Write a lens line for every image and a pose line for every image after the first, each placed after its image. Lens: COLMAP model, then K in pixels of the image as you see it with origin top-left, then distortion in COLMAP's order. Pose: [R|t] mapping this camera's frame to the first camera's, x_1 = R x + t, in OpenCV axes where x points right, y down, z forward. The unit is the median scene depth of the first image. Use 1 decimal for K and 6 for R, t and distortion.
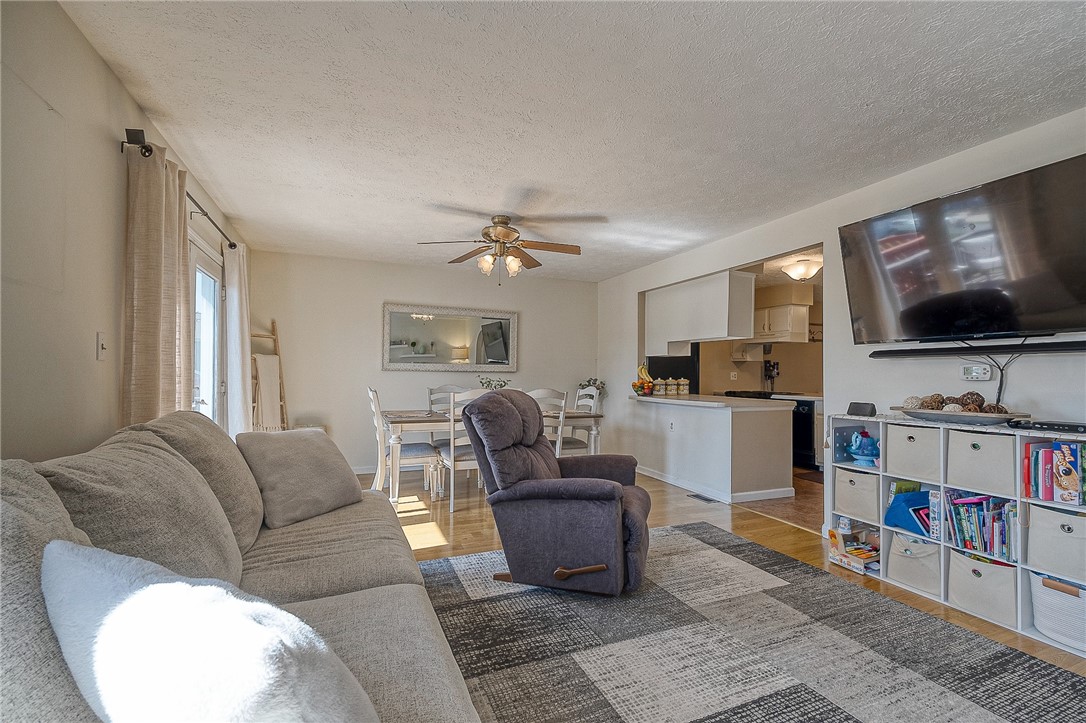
lens RADIAL K [[484.5, 0, 524.5], [0, 484.5, 367.5], [0, 0, 1]] dist [-0.001146, -0.000074]
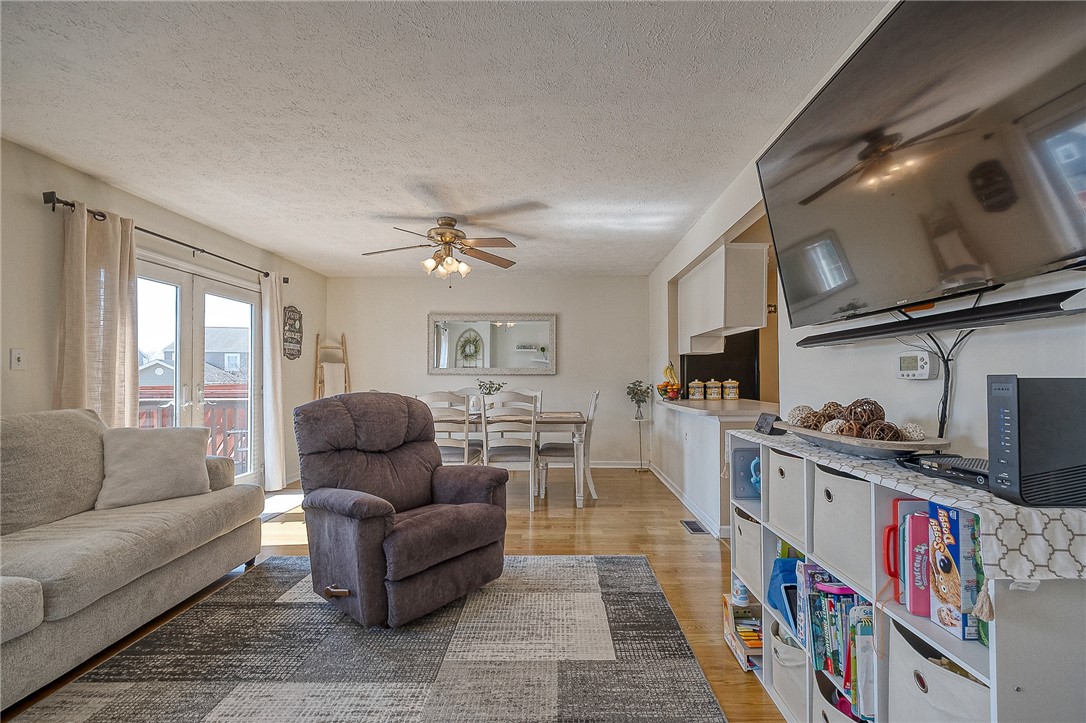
lens RADIAL K [[453.6, 0, 539.1], [0, 453.6, 369.7], [0, 0, 1]] dist [-0.001163, -0.000276]
pose [[0.919798, -0.017214, -0.392015, 0.672087], [0.015572, 0.999852, -0.007367, 0.011543], [0.392083, 0.000672, 0.919929, 0.304461]]
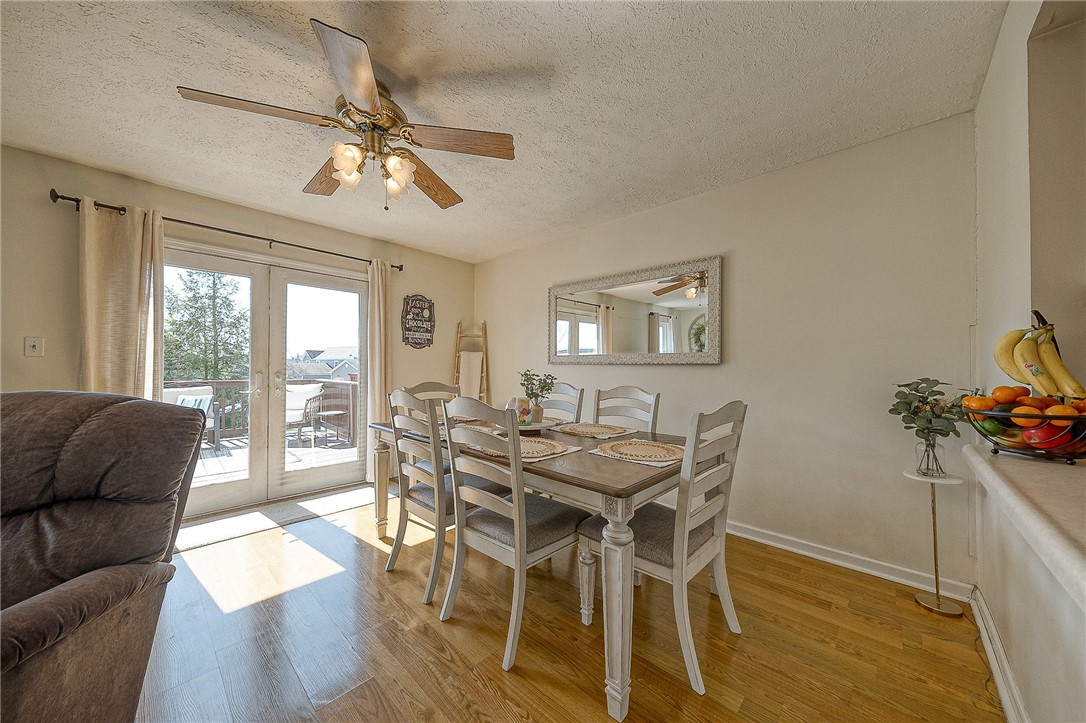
lens RADIAL K [[371.4, 0, 539.0], [0, 371.4, 363.1], [0, 0, 1]] dist [0.001114, 0.000086]
pose [[0.438213, -0.018427, -0.898682, 0.581312], [0.009499, 0.999829, -0.015869, 0.027000], [0.898821, -0.001582, 0.438313, 1.369657]]
